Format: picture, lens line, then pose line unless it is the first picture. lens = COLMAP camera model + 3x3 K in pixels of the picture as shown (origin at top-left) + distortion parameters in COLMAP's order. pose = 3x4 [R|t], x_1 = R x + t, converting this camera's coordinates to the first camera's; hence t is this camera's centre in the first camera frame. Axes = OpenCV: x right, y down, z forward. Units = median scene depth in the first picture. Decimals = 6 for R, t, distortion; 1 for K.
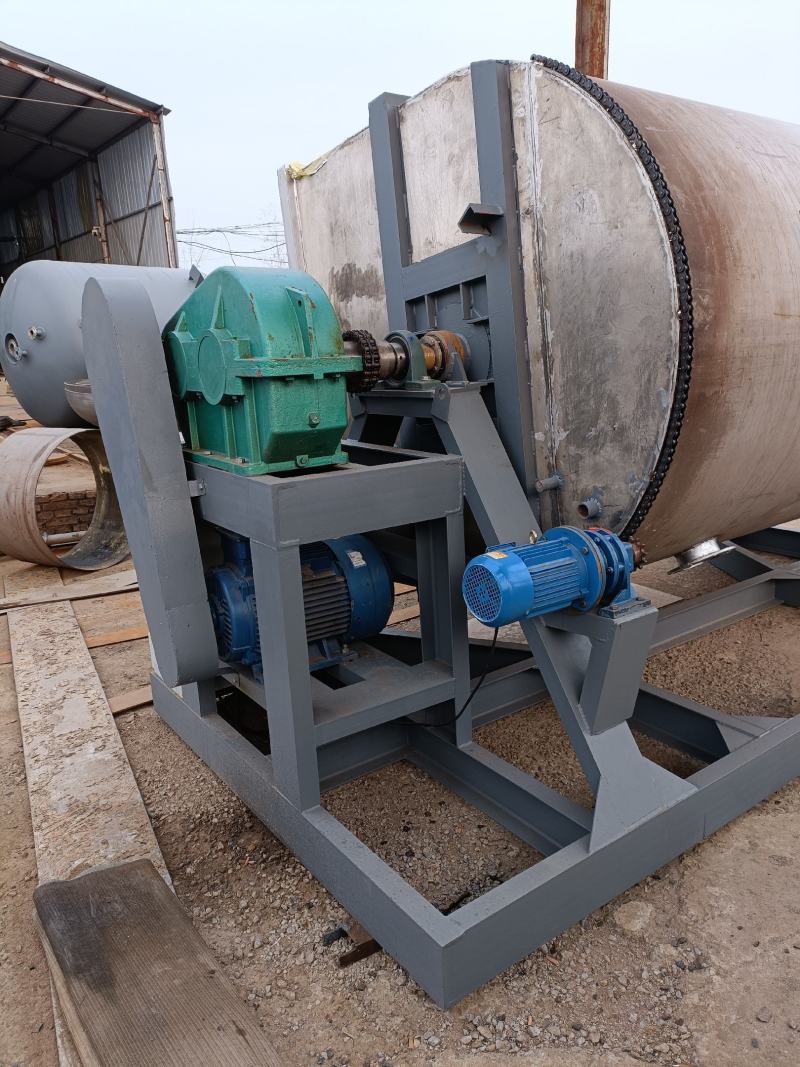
lens RADIAL K [[801.1, 0, 403.6], [0, 801.1, 536.9], [0, 0, 1]] dist [0.002863, -0.000966]
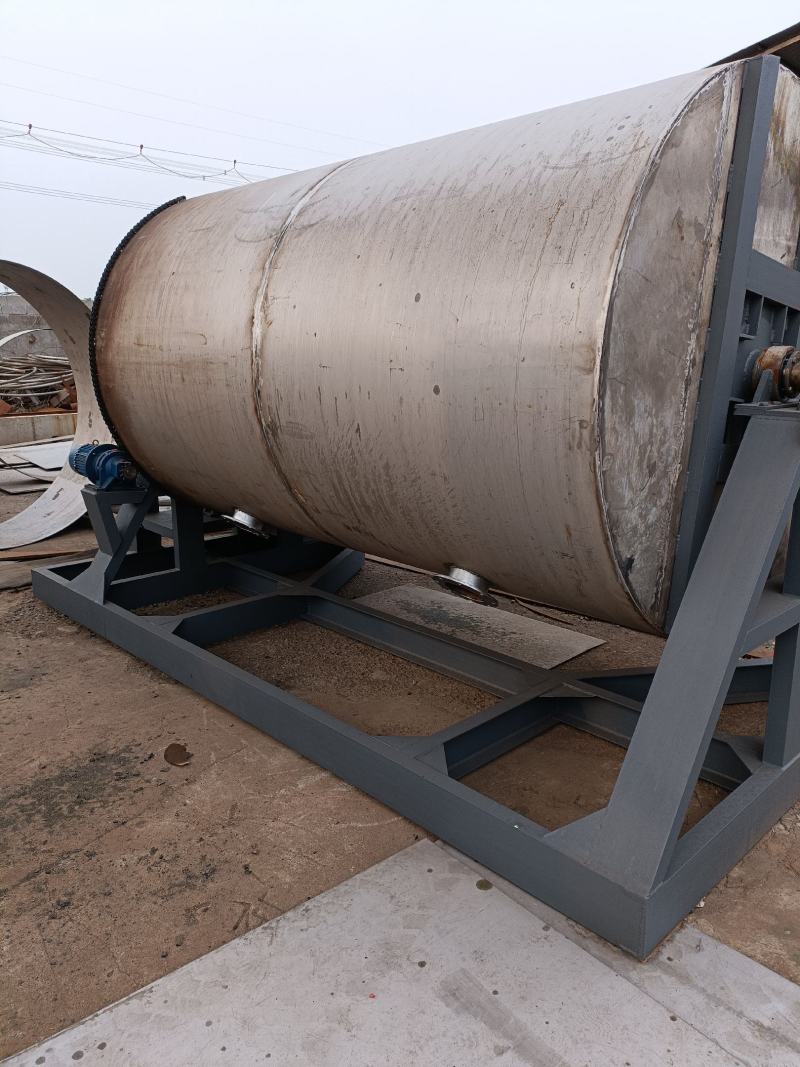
lens RADIAL K [[801.1, 0, 402.7], [0, 801.1, 531.3], [0, 0, 1]] dist [0.002863, -0.000966]
pose [[0.132788, 0.269736, -0.953735, 2.196107], [-0.242037, 0.941948, 0.232704, -0.436309], [0.961138, 0.199939, 0.190366, 1.315410]]
